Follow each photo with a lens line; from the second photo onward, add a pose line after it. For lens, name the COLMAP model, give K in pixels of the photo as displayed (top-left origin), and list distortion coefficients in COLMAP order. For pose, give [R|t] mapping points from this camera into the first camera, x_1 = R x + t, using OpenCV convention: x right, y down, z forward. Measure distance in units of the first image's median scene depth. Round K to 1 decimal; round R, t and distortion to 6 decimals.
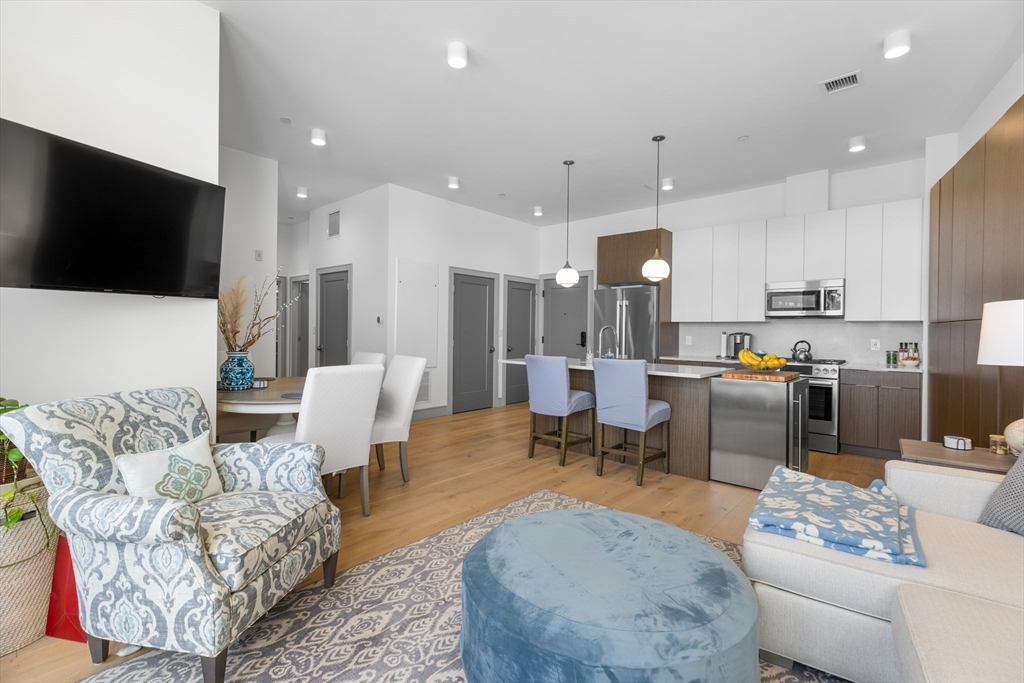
lens RADIAL K [[455.4, 0, 515.2], [0, 455.4, 329.7], [0, 0, 1]] dist [0.002796, -0.001119]
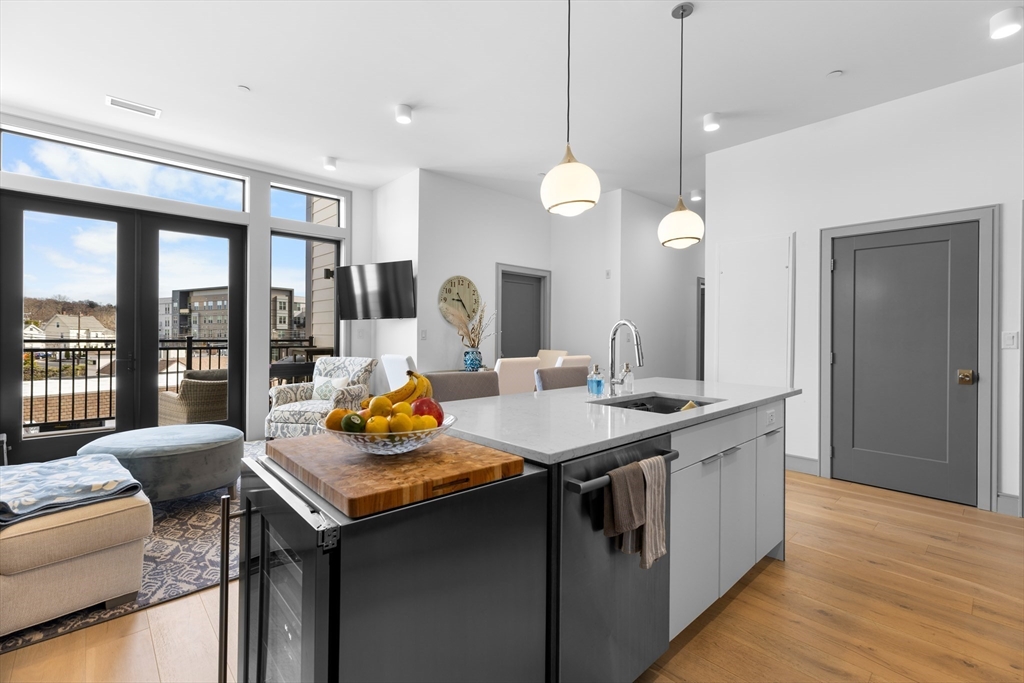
lens RADIAL K [[455.4, 0, 508.9], [0, 455.4, 333.9], [0, 0, 1]] dist [0.002796, -0.001119]
pose [[-0.104478, -0.013593, -0.994434, 0.679611], [-0.006373, 0.999895, -0.012998, 0.013092], [0.994507, 0.004980, -0.104554, 0.890830]]
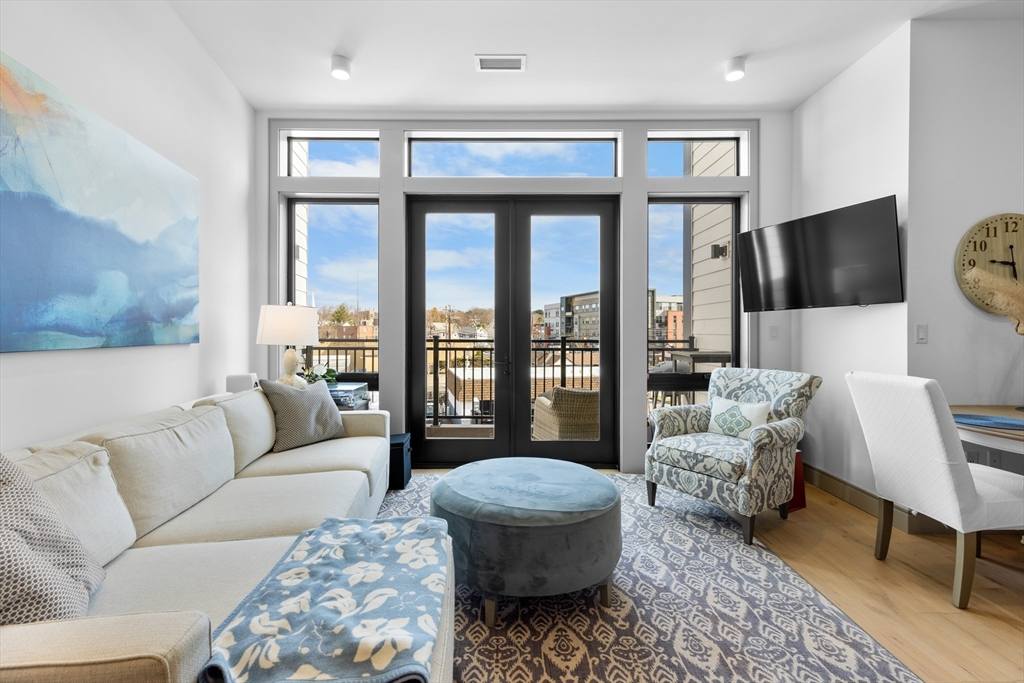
lens RADIAL K [[455.4, 0, 507.8], [0, 455.4, 333.3], [0, 0, 1]] dist [0.002796, -0.001119]
pose [[-0.756386, -0.009929, -0.654050, 0.386123], [-0.008496, 0.999950, -0.005355, 0.008561], [0.654070, 0.001506, -0.756432, 0.667036]]
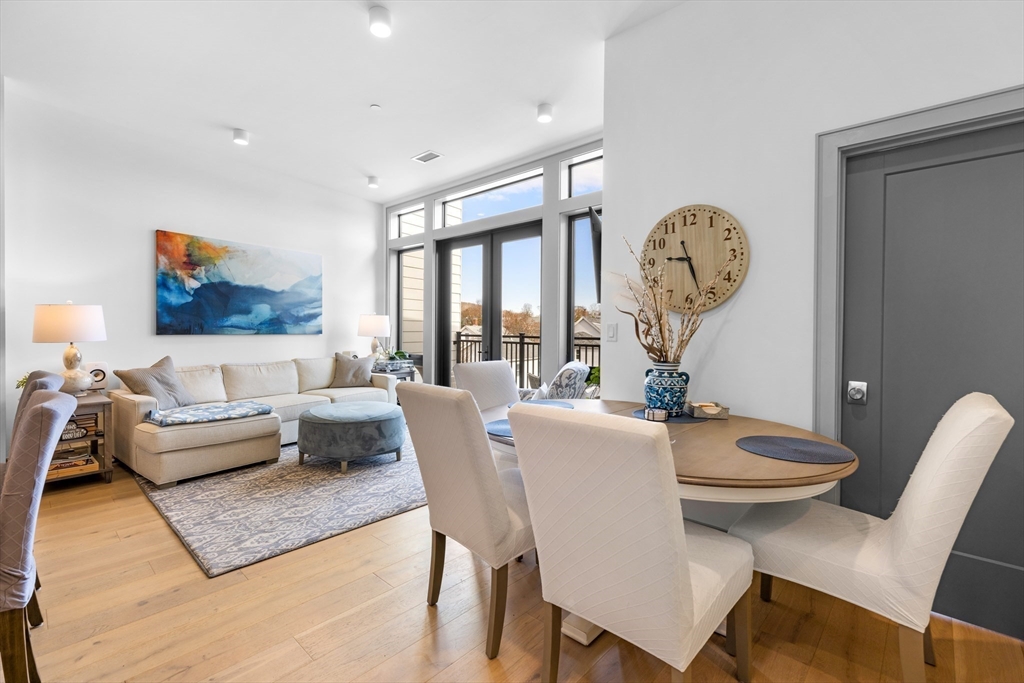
lens RADIAL K [[455.4, 0, 515.1], [0, 455.4, 332.6], [0, 0, 1]] dist [0.002796, -0.001119]
pose [[-0.999489, -0.018681, 0.025957, -0.267680], [-0.018561, 0.999816, 0.004846, 0.001572], [-0.026042, 0.004362, -0.999651, 1.187474]]
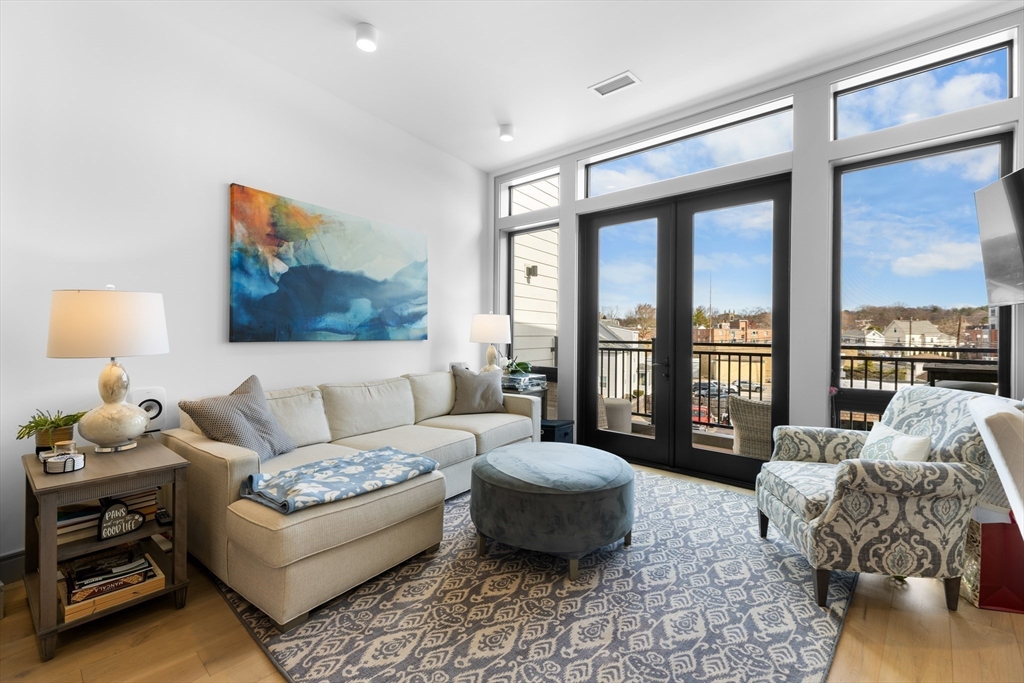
lens RADIAL K [[455.4, 0, 515.8], [0, 455.4, 332.5], [0, 0, 1]] dist [0.002796, -0.001119]
pose [[-0.999525, -0.018997, 0.024251, 0.094531], [-0.019088, 0.999812, -0.003497, 0.006349], [-0.024180, -0.003958, -0.999700, 0.875595]]
